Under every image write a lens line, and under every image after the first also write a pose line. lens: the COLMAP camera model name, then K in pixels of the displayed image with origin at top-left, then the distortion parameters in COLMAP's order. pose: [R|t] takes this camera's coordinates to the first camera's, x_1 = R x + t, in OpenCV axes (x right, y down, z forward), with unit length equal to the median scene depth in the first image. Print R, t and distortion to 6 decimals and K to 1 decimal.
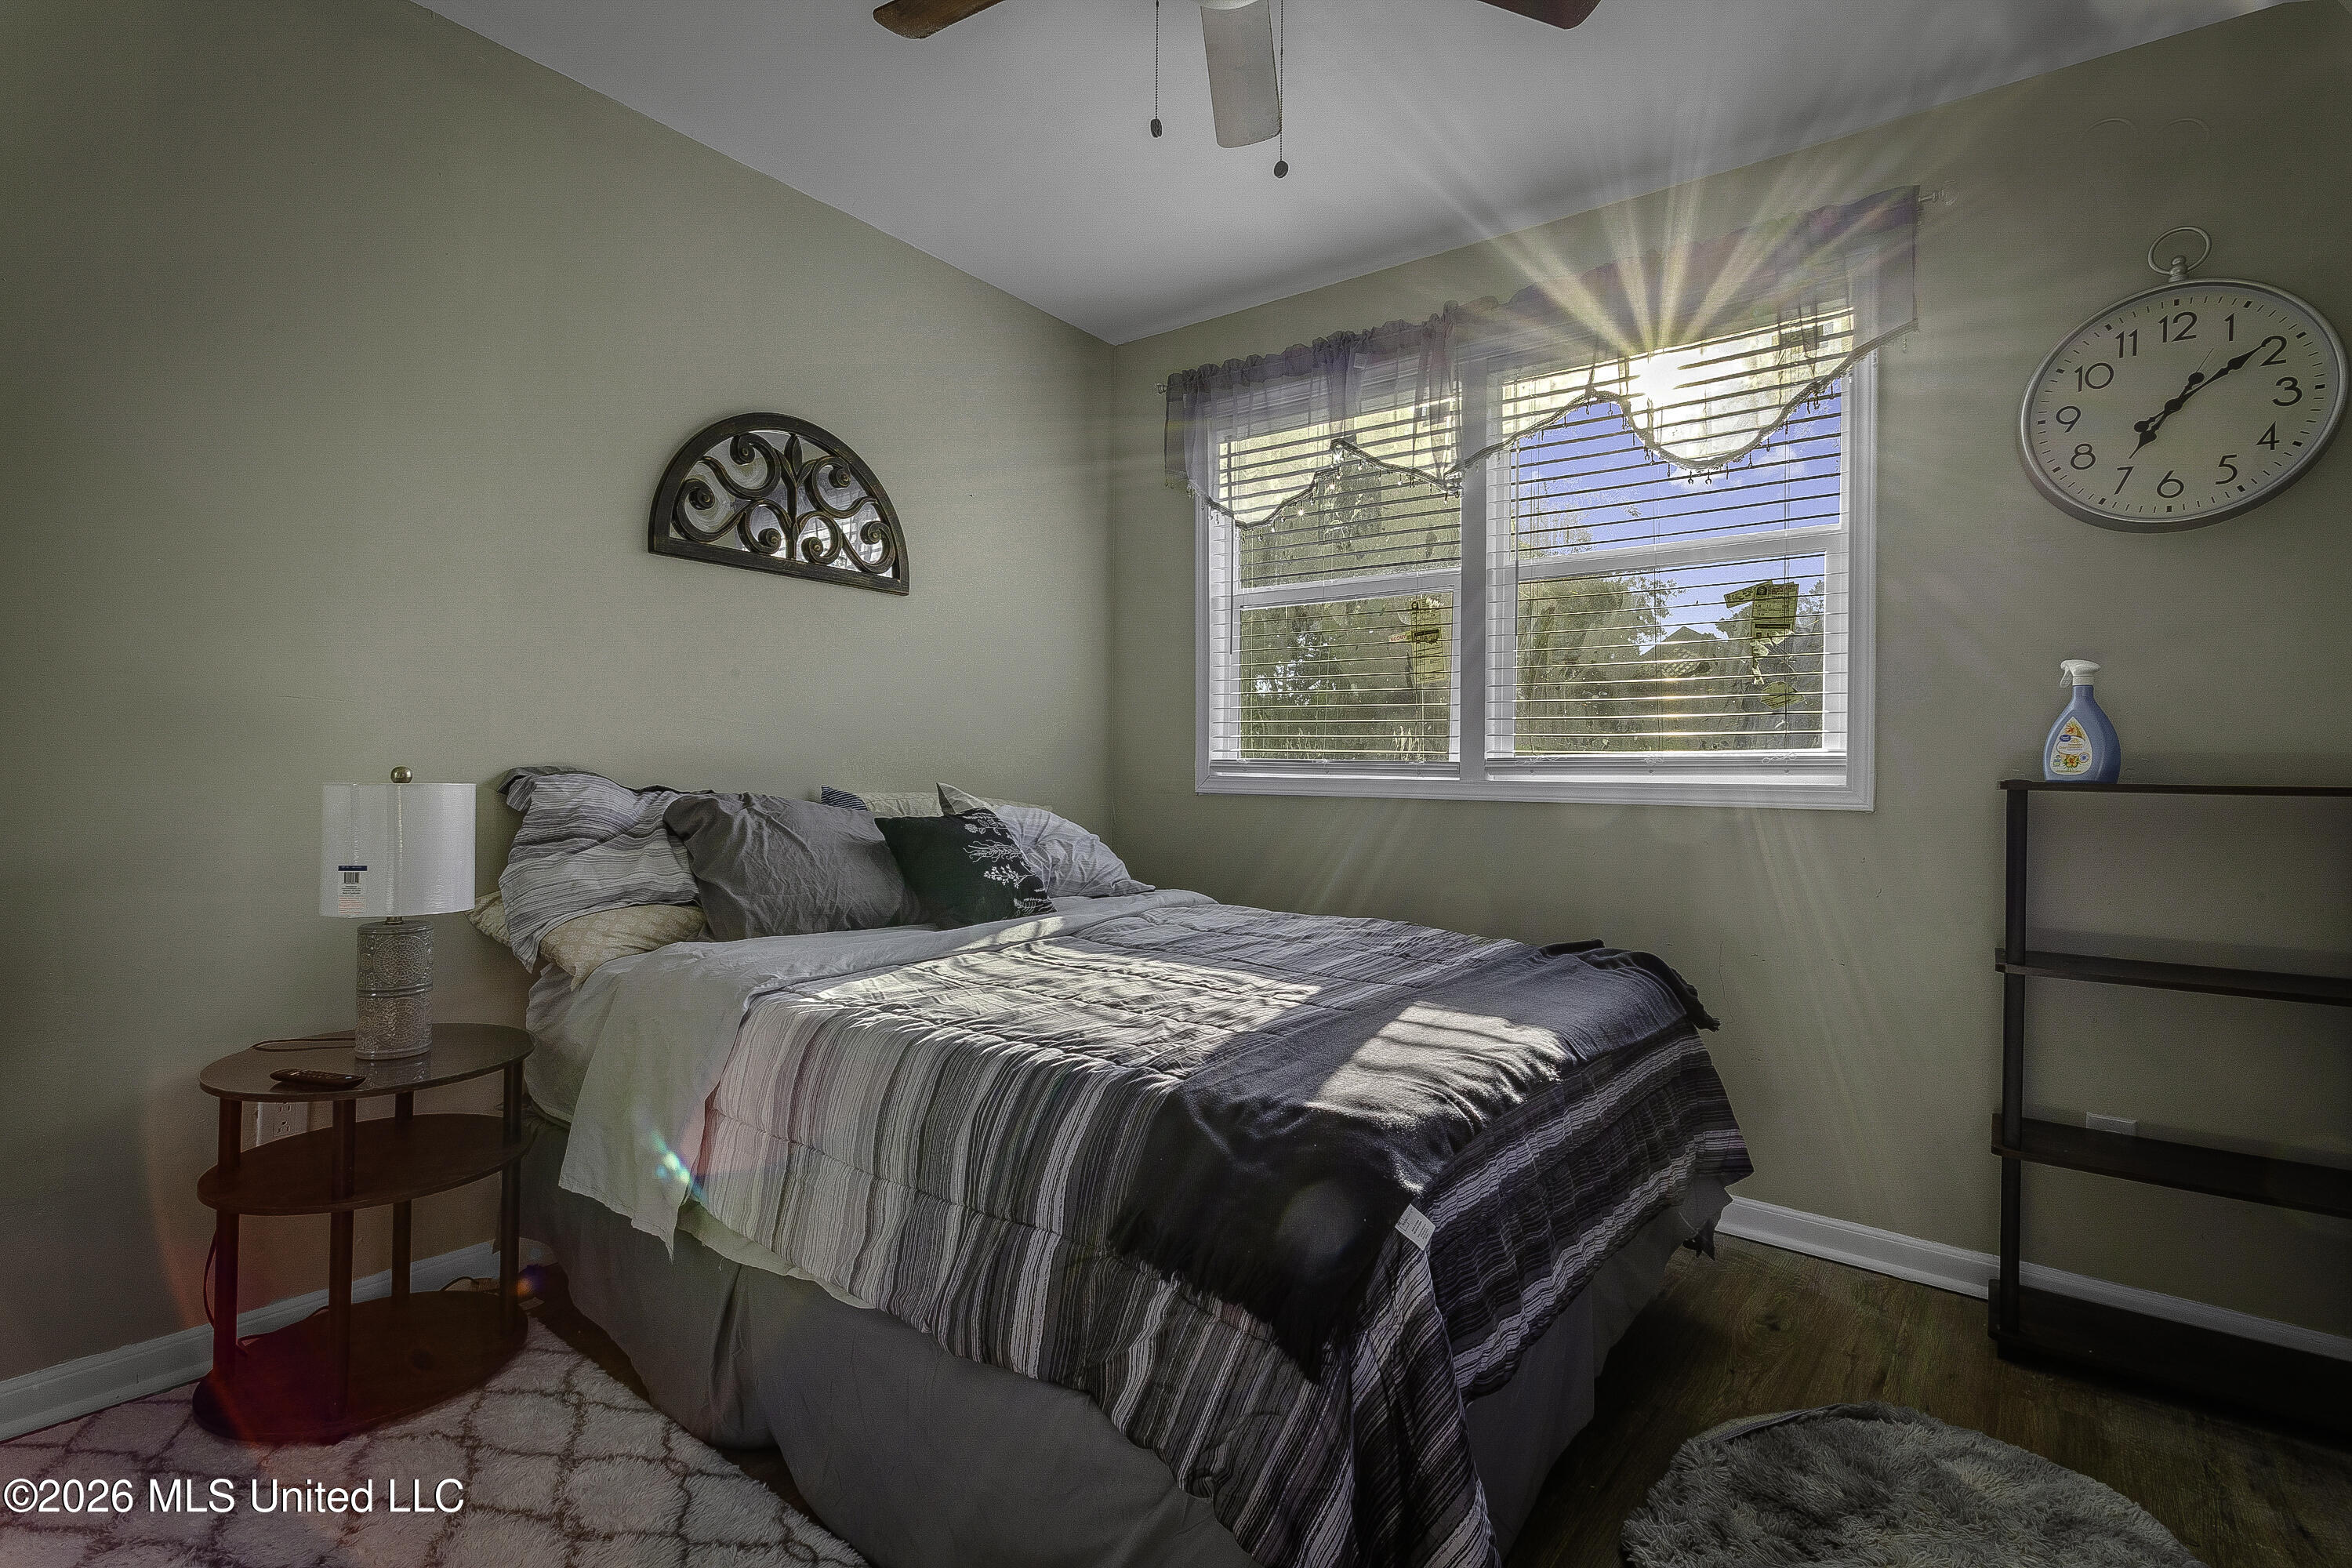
lens RADIAL K [[1112.8, 0, 1165.1], [0, 1112.8, 770.2], [0, 0, 1]] dist [-0.002773, 0.000739]
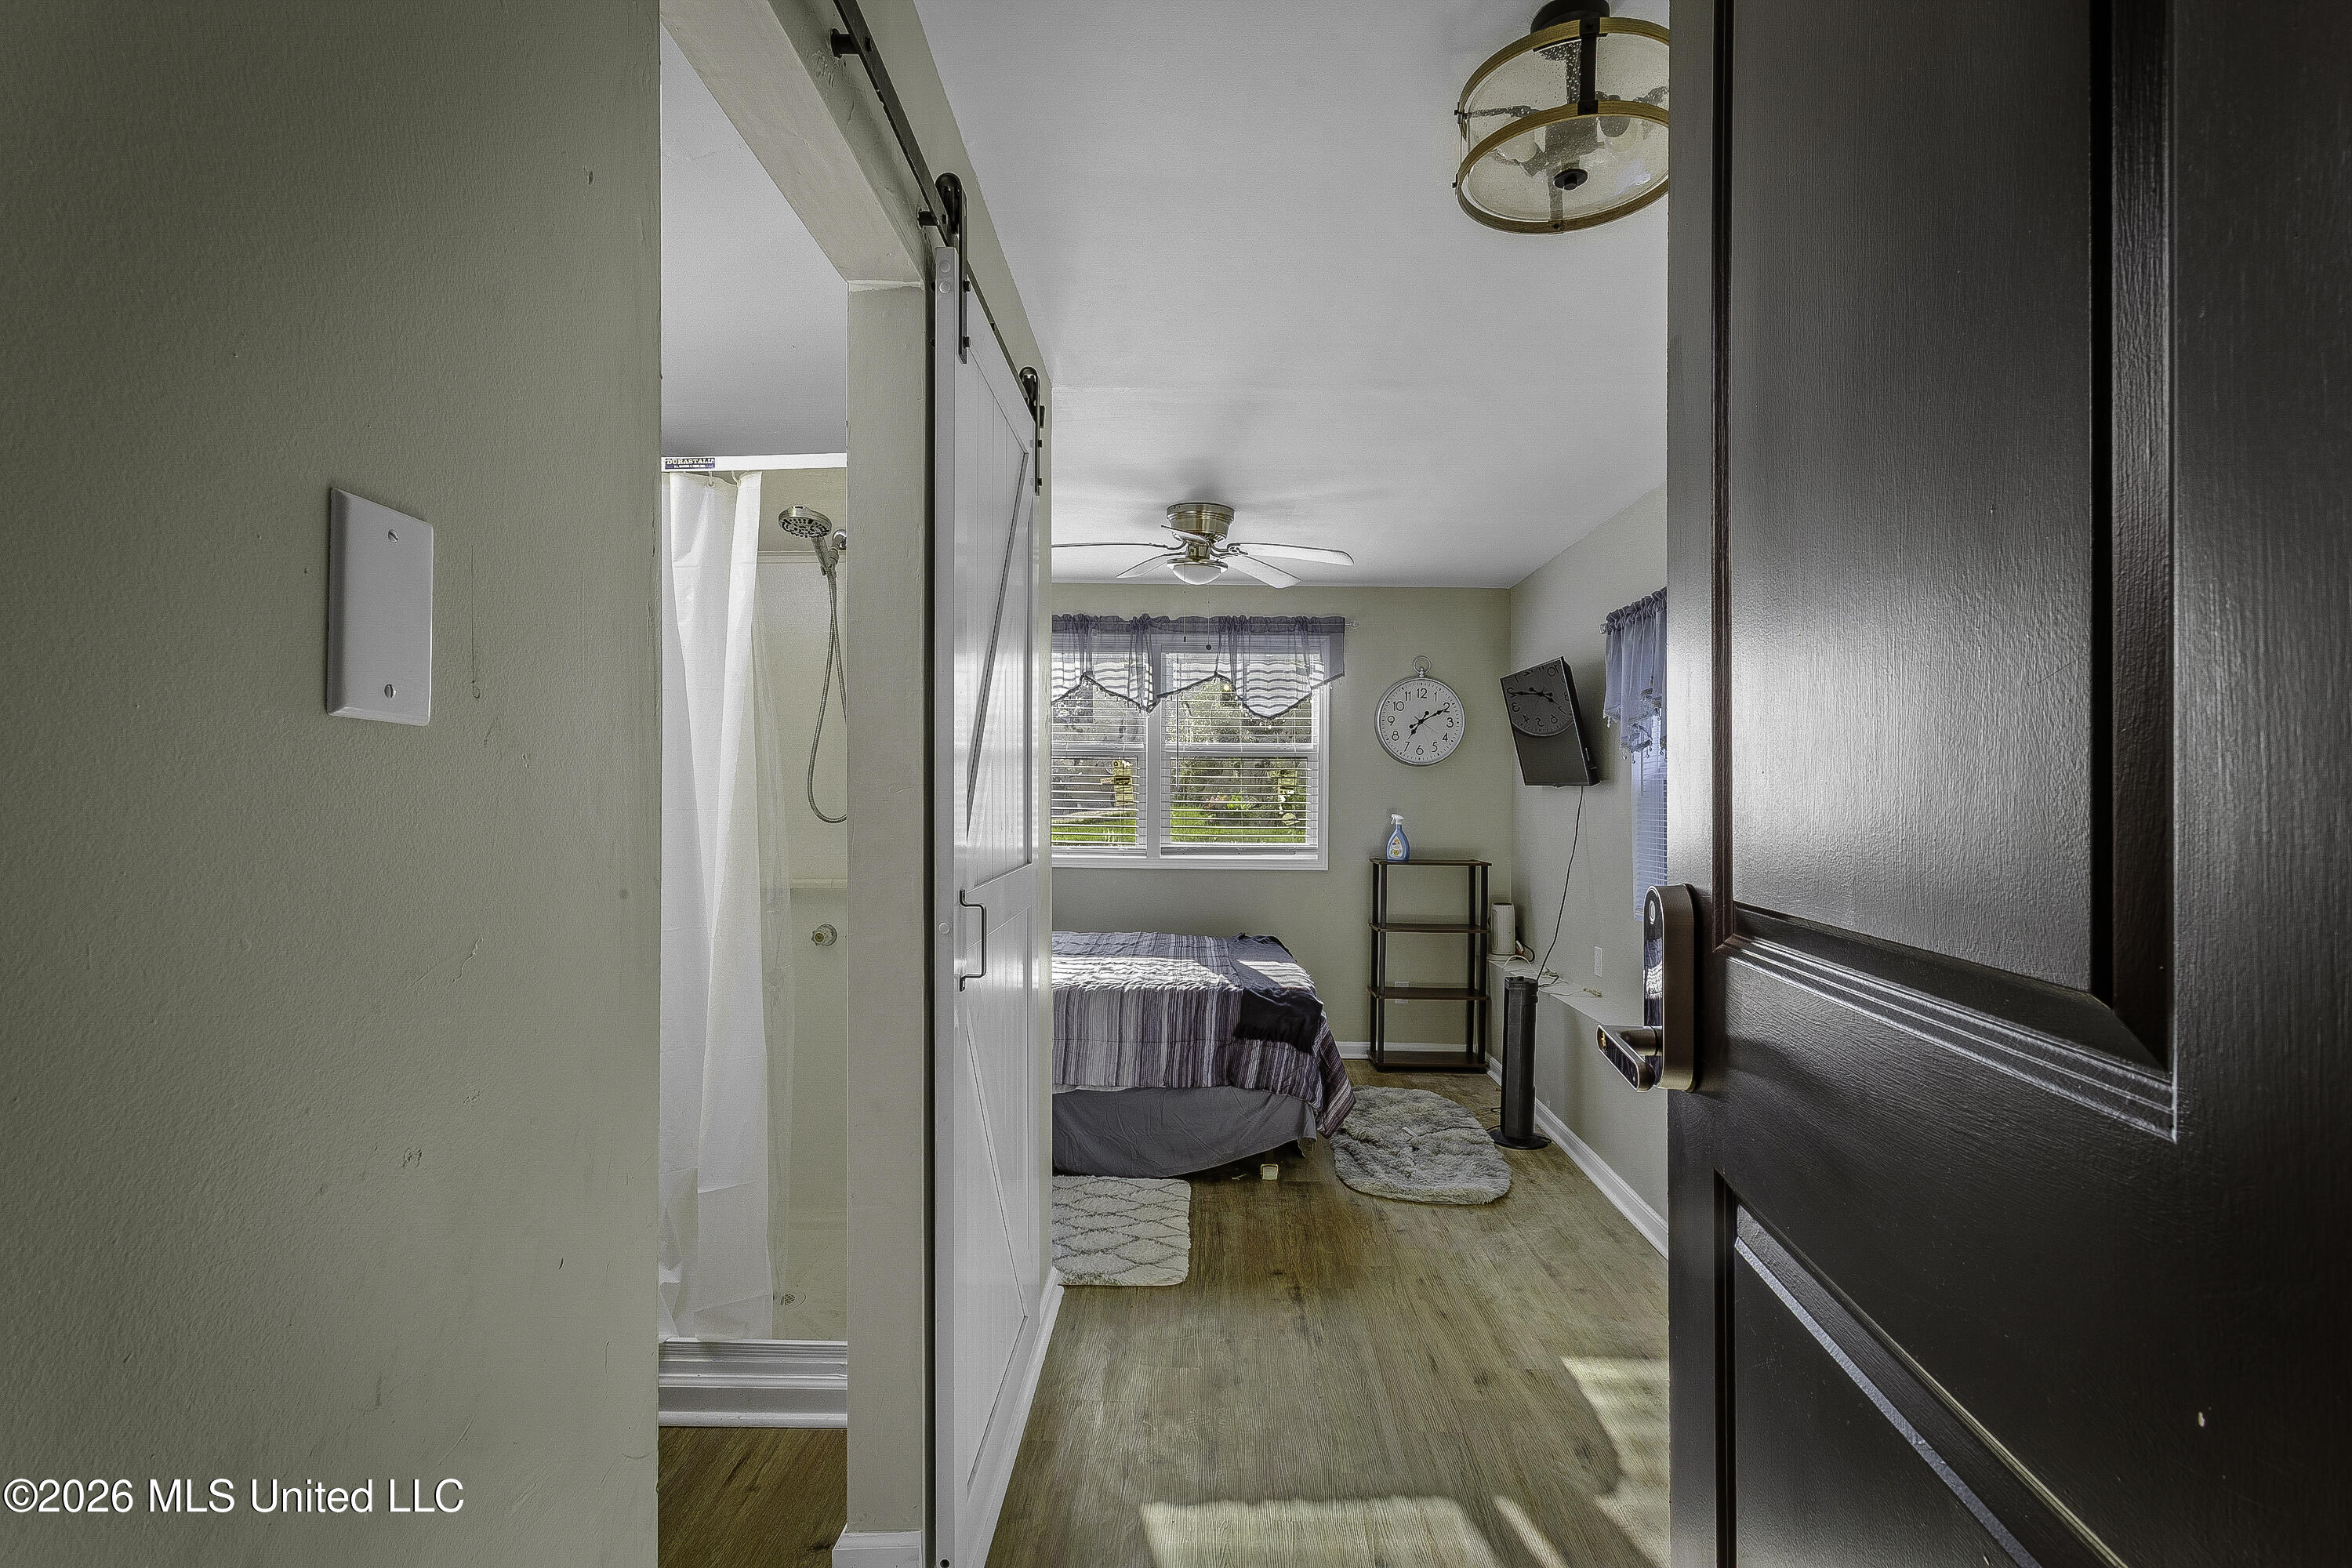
lens RADIAL K [[1112.8, 0, 1181.2], [0, 1112.8, 783.7], [0, 0, 1]] dist [-0.002773, 0.000739]
pose [[0.796549, 0.000128, 0.604574, -1.192409], [-0.001985, 0.999995, 0.002403, -0.172703], [-0.604571, -0.003114, 0.796545, -0.812115]]
